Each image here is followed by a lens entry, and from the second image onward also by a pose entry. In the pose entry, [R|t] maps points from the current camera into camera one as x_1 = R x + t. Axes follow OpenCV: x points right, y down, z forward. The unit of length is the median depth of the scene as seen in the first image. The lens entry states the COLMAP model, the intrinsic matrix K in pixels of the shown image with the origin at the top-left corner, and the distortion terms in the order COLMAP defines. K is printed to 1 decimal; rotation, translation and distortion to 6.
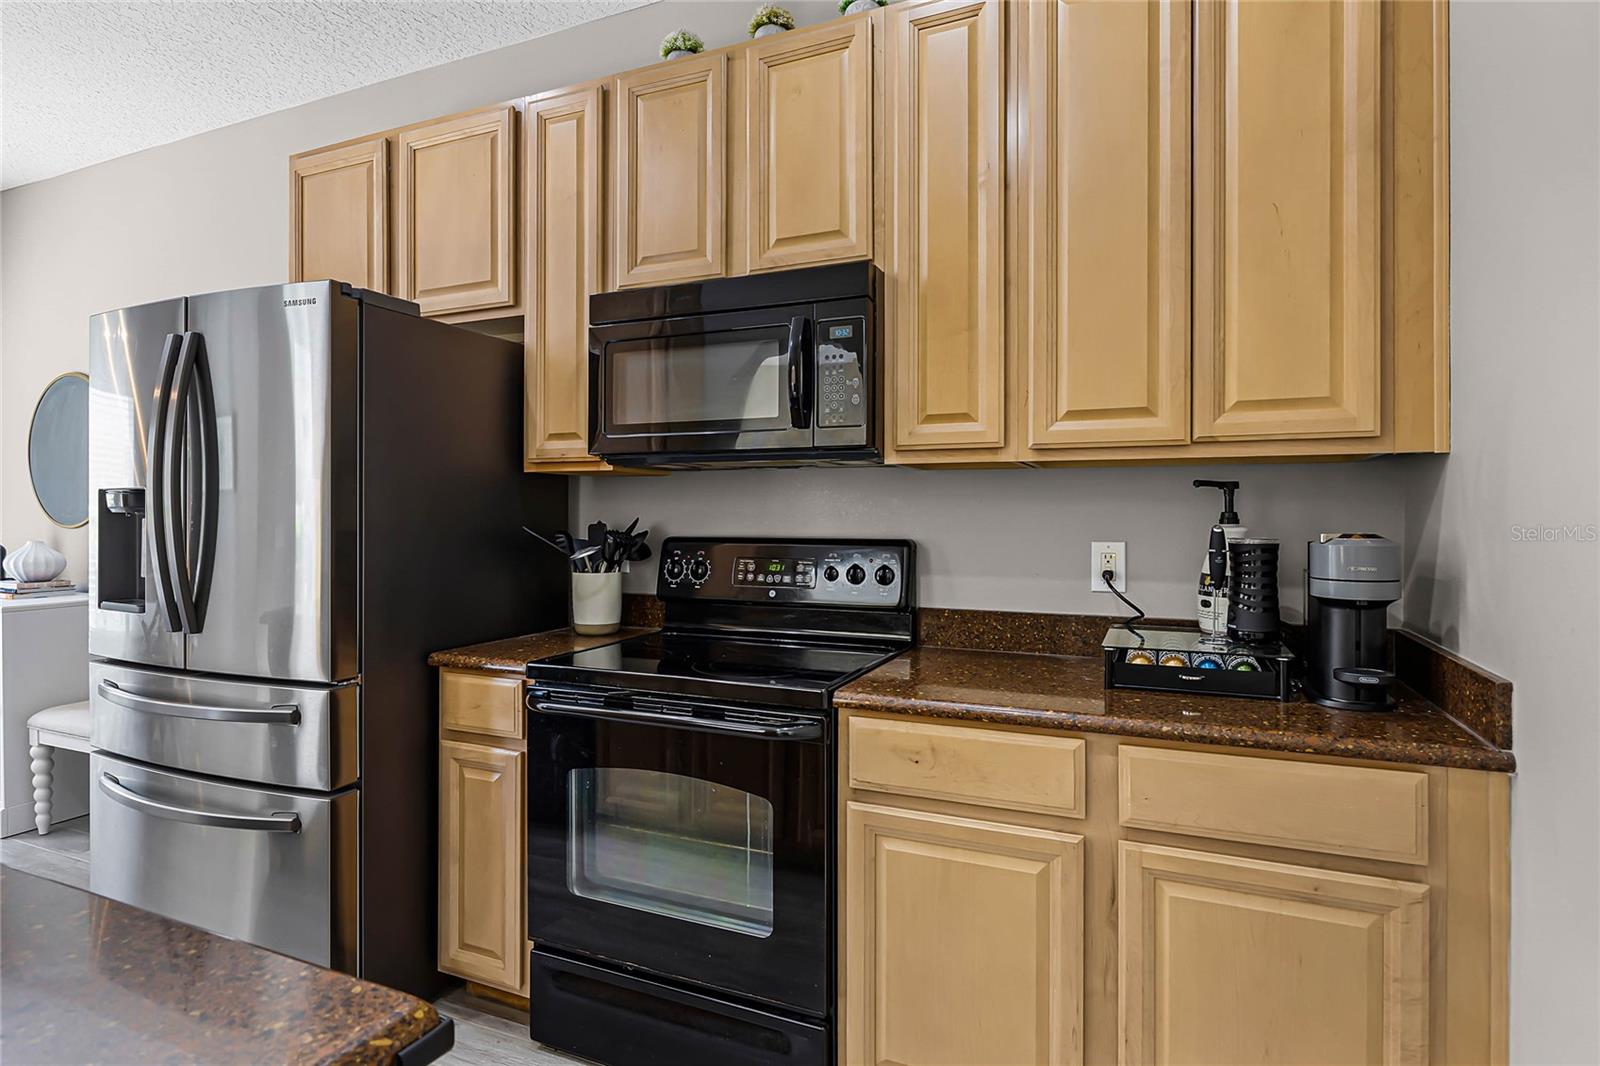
lens RADIAL K [[849.7, 0, 798.5], [0, 849.7, 537.5], [0, 0, 1]] dist [-0.015136, 0.000228]
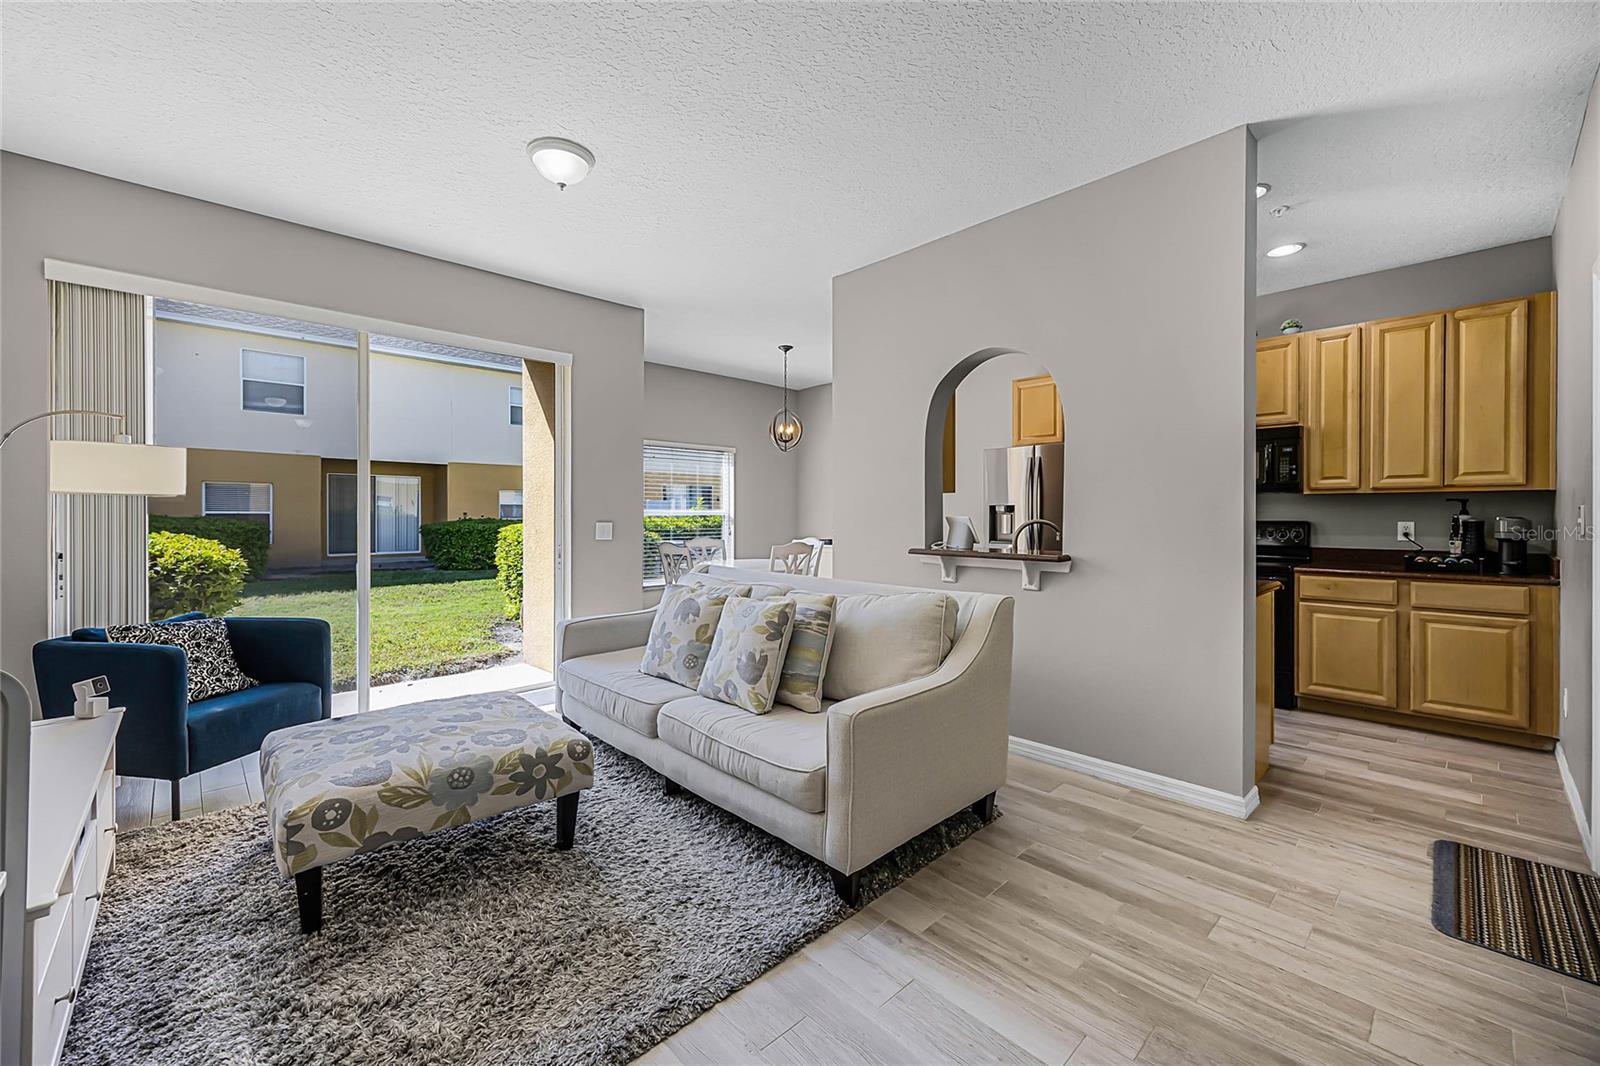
lens RADIAL K [[628.6, 0, 801.6], [0, 628.6, 526.6], [0, 0, 1]] dist [-0.002570, -0.000660]
pose [[0.914438, 0.005620, -0.404688, -0.701463], [-0.009226, 0.999933, -0.006962, 0.062962], [0.404622, 0.010100, 0.914428, -1.914879]]
